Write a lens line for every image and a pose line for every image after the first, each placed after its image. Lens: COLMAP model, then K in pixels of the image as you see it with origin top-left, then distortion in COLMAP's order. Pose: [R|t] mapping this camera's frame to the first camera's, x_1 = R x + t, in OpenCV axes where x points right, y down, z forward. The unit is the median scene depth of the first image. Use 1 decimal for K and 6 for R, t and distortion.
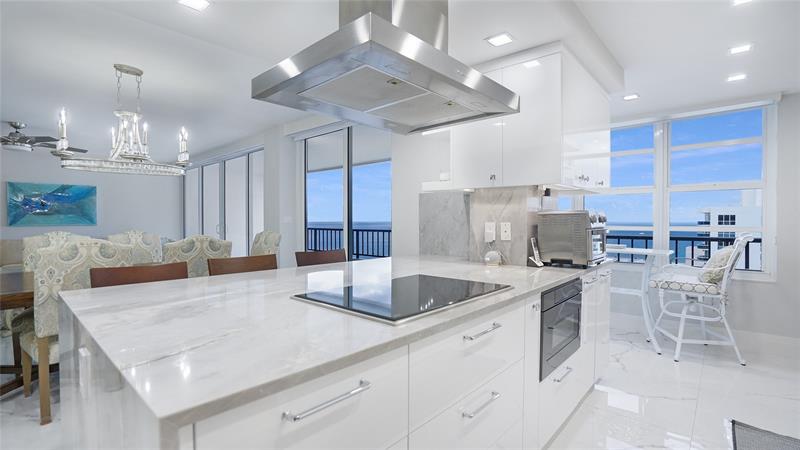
lens RADIAL K [[377.1, 0, 400.0], [0, 377.1, 225.0], [0, 0, 1]] dist [-0.056625, 0.019989]
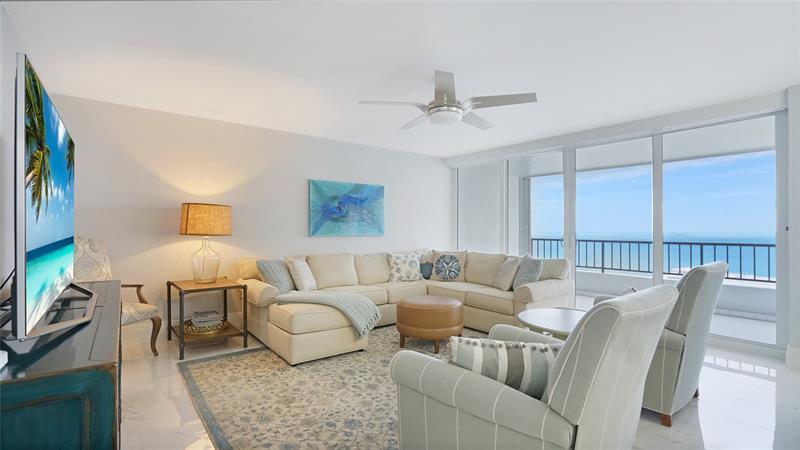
lens RADIAL K [[372.3, 0, 398.9], [0, 372.3, 226.1], [0, 0, 1]] dist [-0.053923, 0.019326]
pose [[0.986609, 0.003834, -0.163058, -1.574903], [-0.007454, 0.999739, -0.021592, -0.005144], [0.162933, 0.022518, 0.986380, 0.502803]]
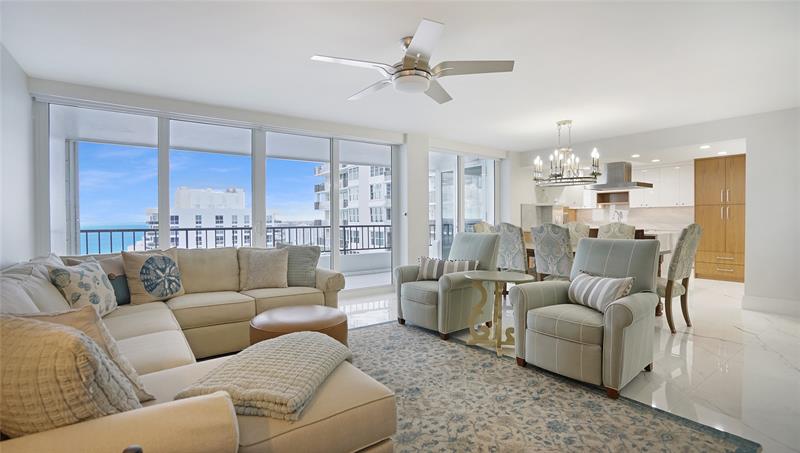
lens RADIAL K [[371.9, 0, 403.0], [0, 371.9, 220.9], [0, 0, 1]] dist [-0.022150, 0.000621]
pose [[0.196161, -0.007421, 0.980544, -2.513125], [0.016359, 0.999857, 0.004295, -0.001820], [-0.980435, 0.015198, 0.196255, 1.383693]]
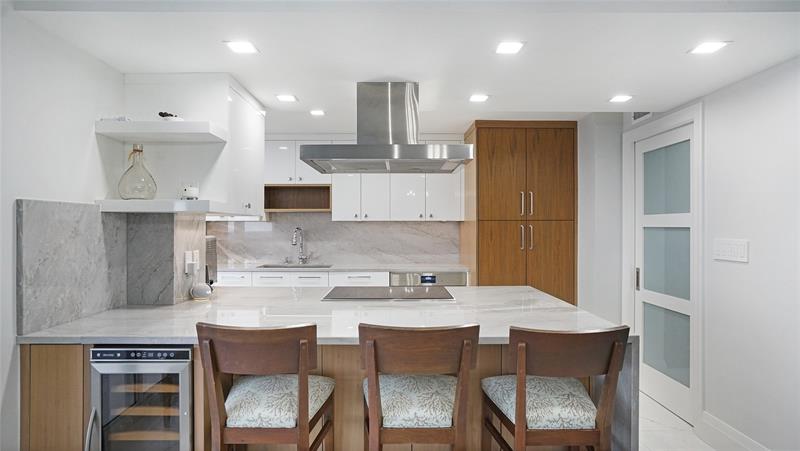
lens RADIAL K [[445.2, 0, 400.0], [0, 445.2, 225.5], [0, 0, 1]] dist [-0.035650, 0.028302]
pose [[-0.685073, -0.000196, 0.728474, -0.682611], [0.008800, 0.999925, 0.008544, -0.058671], [-0.728421, 0.012264, -0.685020, 1.126451]]
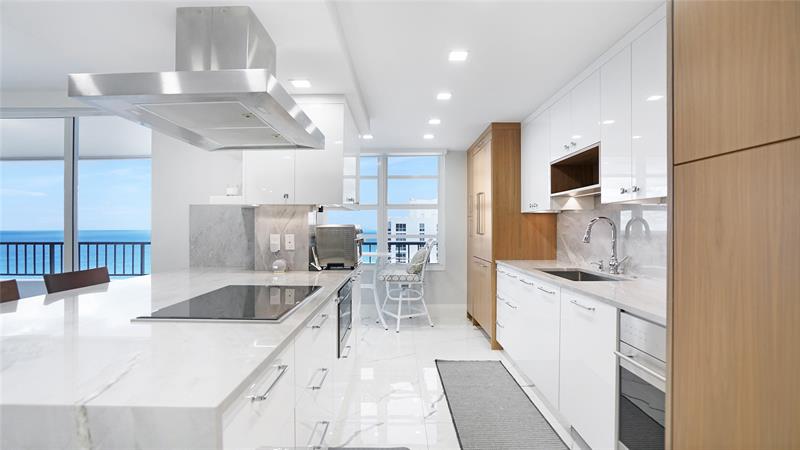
lens RADIAL K [[377.1, 0, 400.0], [0, 377.1, 225.0], [0, 0, 1]] dist [-0.056625, 0.019989]
pose [[0.739535, 0.003648, 0.673108, -0.200177], [0.009546, 0.999828, -0.015907, -0.011629], [-0.673050, 0.018190, 0.739373, -0.066408]]
